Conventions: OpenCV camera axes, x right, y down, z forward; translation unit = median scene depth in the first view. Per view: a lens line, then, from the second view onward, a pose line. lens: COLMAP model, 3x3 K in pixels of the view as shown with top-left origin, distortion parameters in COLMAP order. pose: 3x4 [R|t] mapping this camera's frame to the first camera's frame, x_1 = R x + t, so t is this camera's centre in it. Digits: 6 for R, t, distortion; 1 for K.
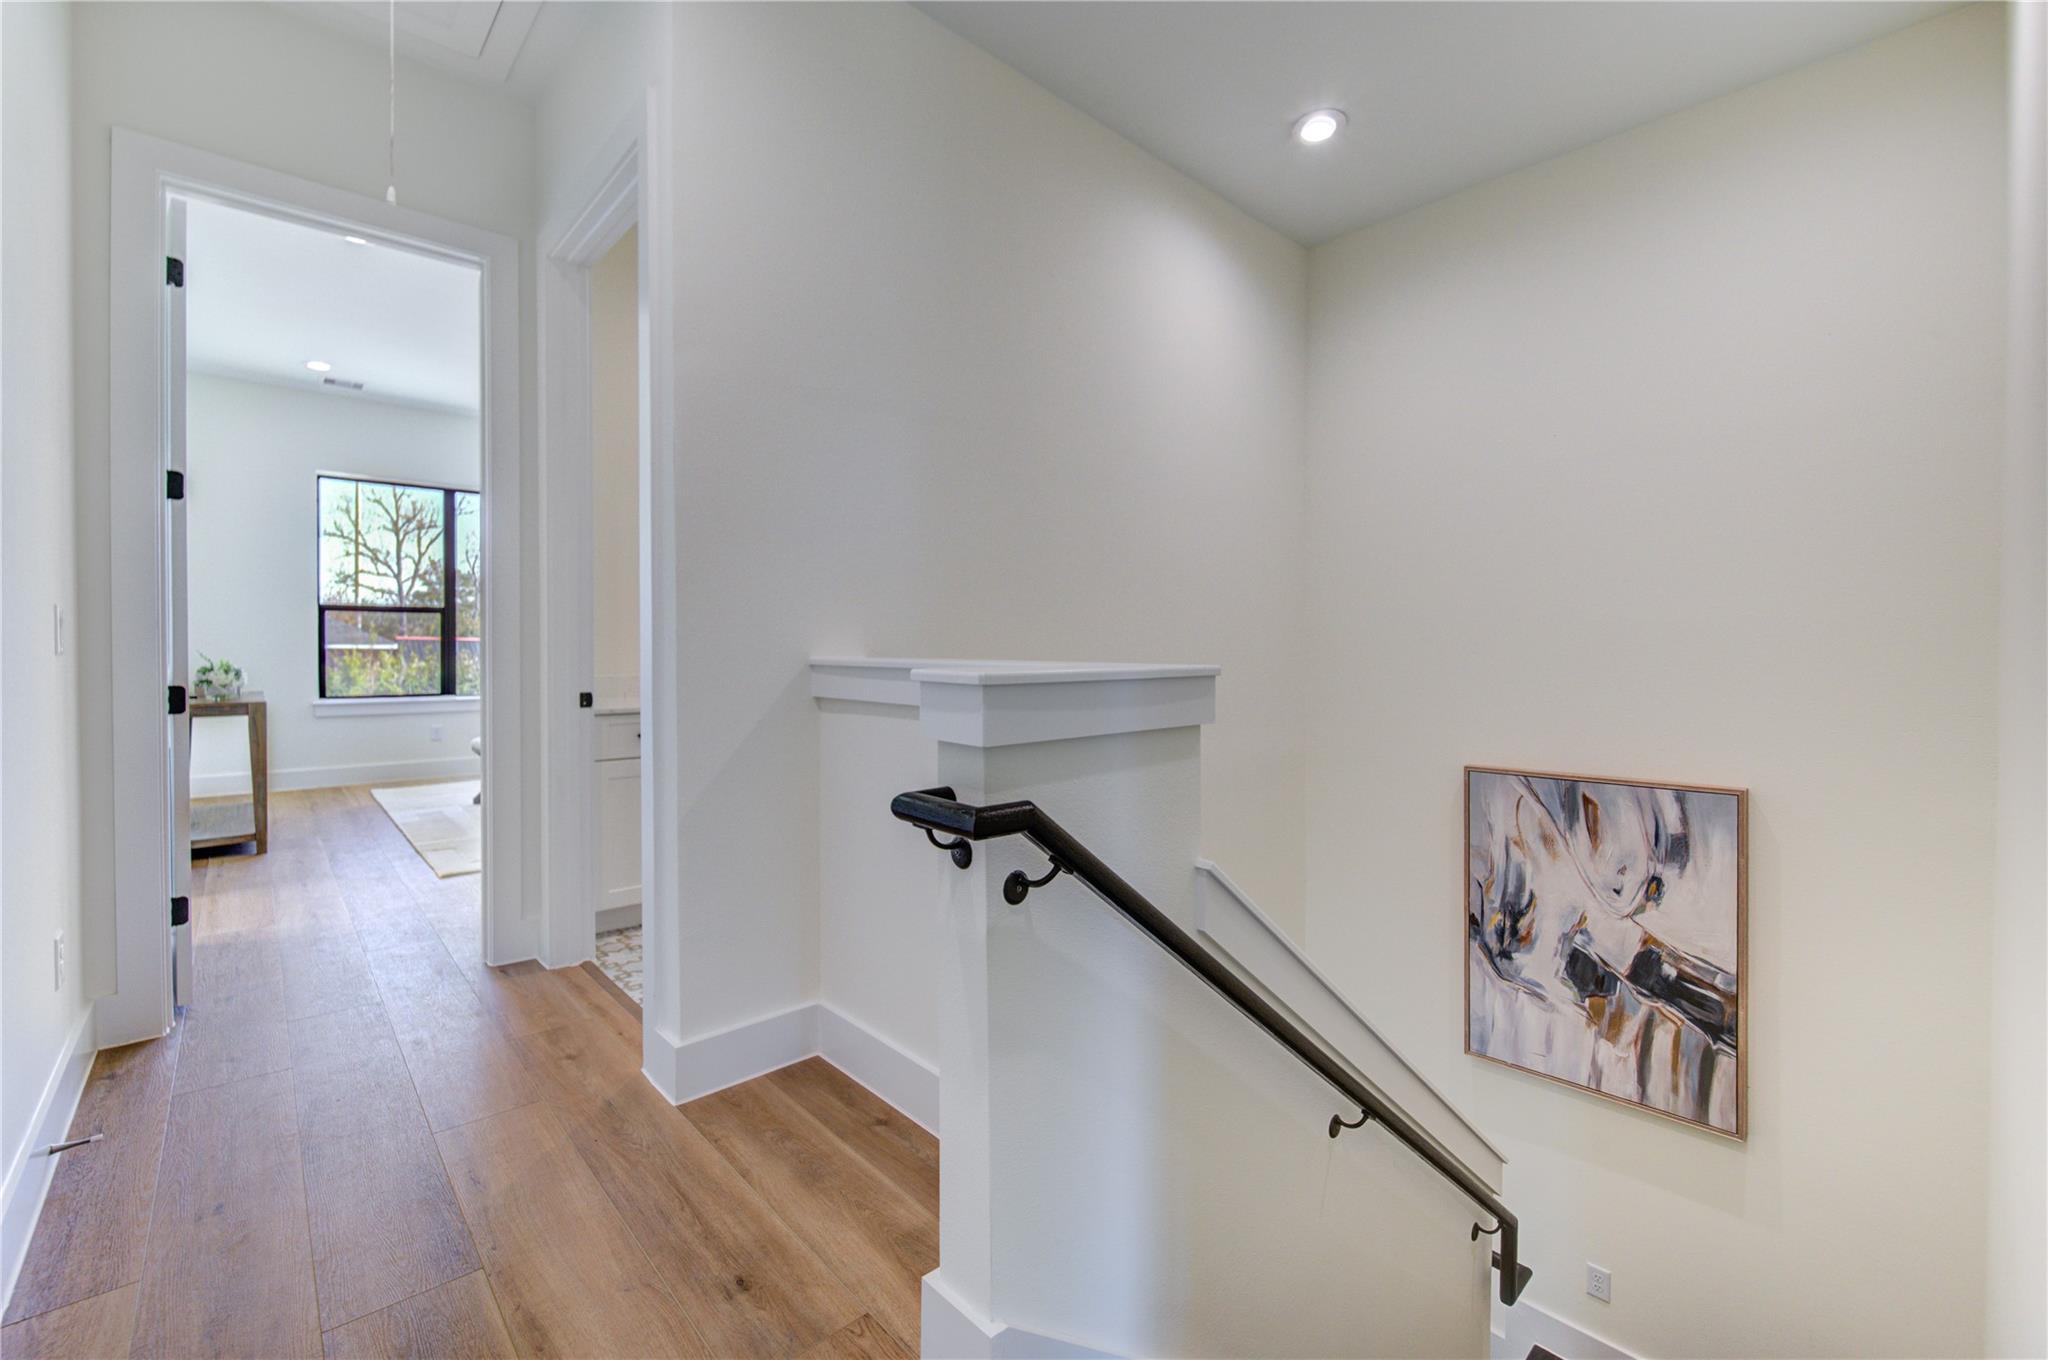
lens RADIAL K [[852.0, 0, 1002.5], [0, 852.0, 660.8], [0, 0, 1]] dist [-0.002331, -0.000521]
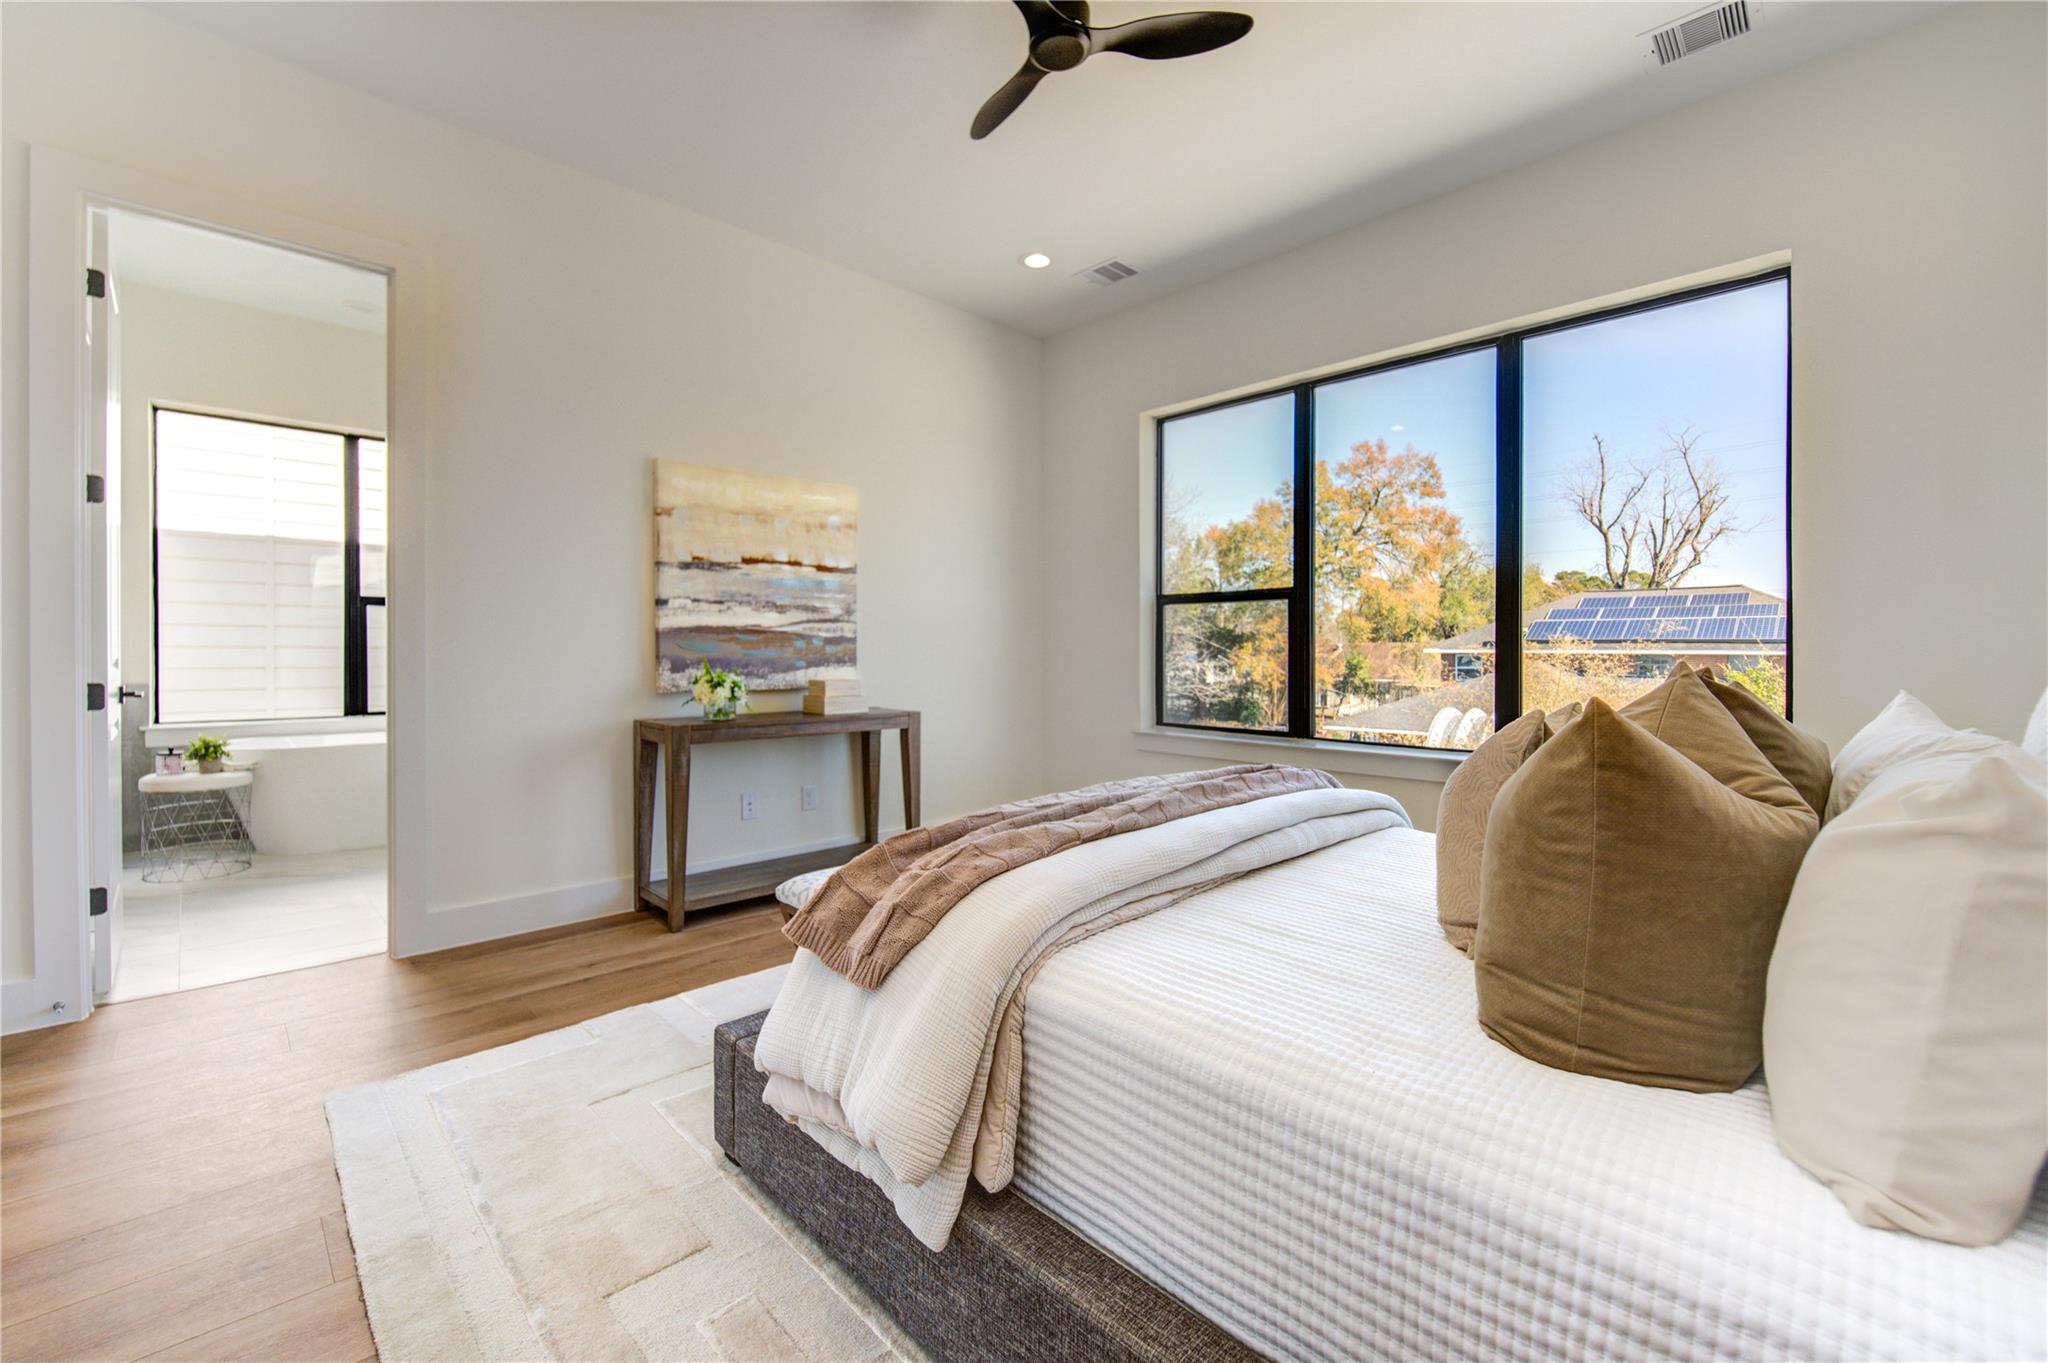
lens RADIAL K [[852.0, 0, 1002.5], [0, 852.0, 662.3], [0, 0, 1]] dist [-0.002331, -0.000521]
pose [[0.036593, 0.012679, -0.999250, -0.090781], [-0.018655, 0.999754, 0.012002, -0.015162], [0.999156, 0.018202, 0.036821, 0.837151]]
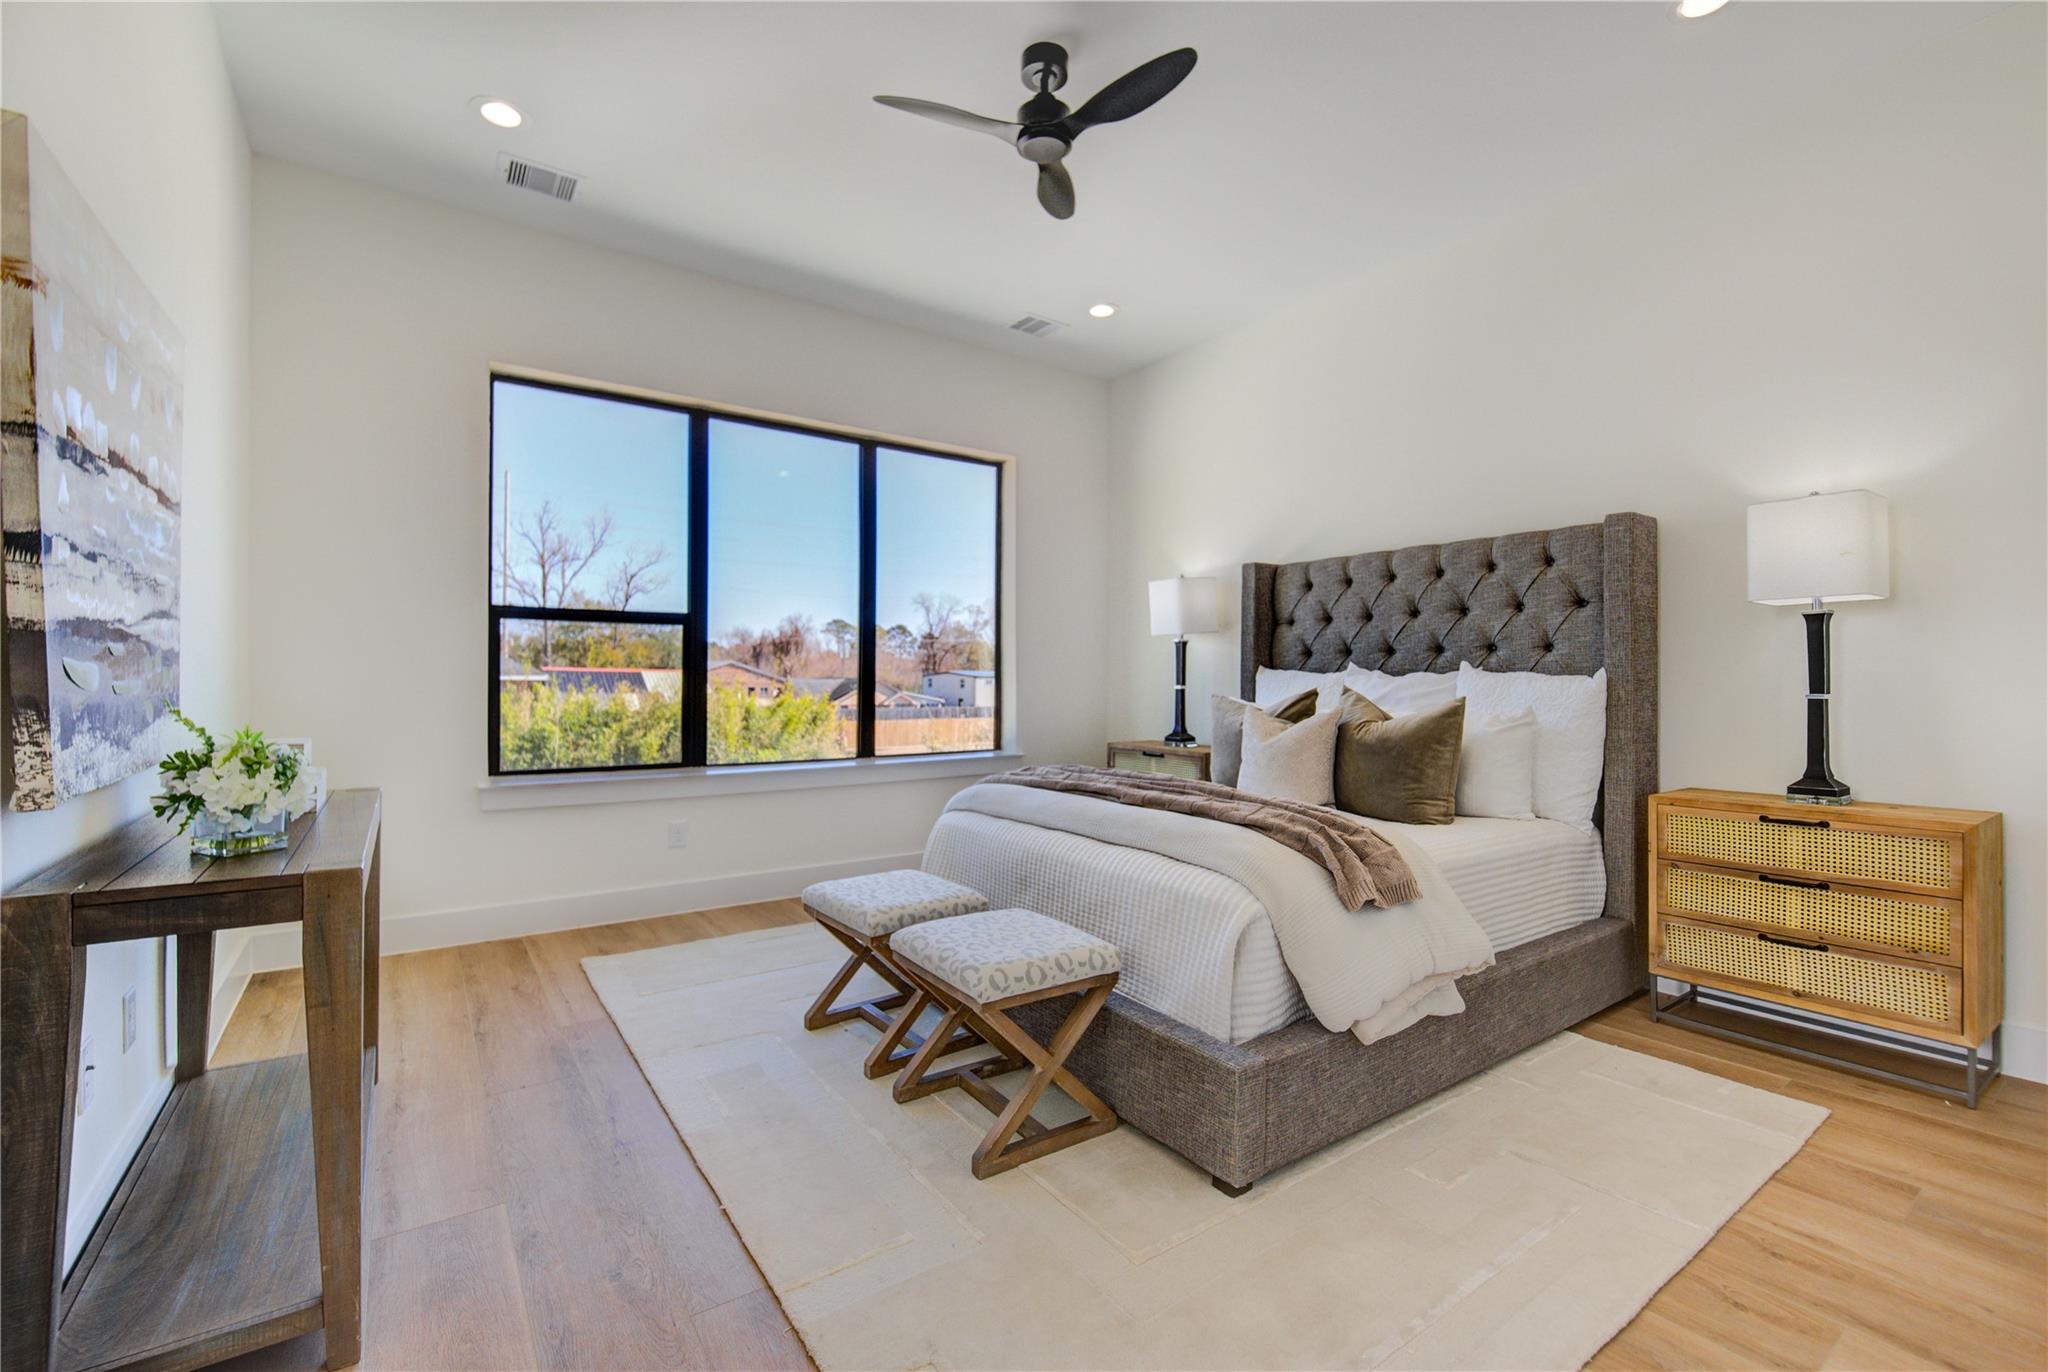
lens RADIAL K [[868.3, 0, 1026.3], [0, 868.3, 676.4], [0, 0, 1]] dist [0.001581, 0.000163]
pose [[0.994282, 0.000256, -0.106782, -0.399540], [-0.002140, 0.999844, -0.017530, -0.010800], [0.106761, 0.017658, 0.994128, 0.479523]]
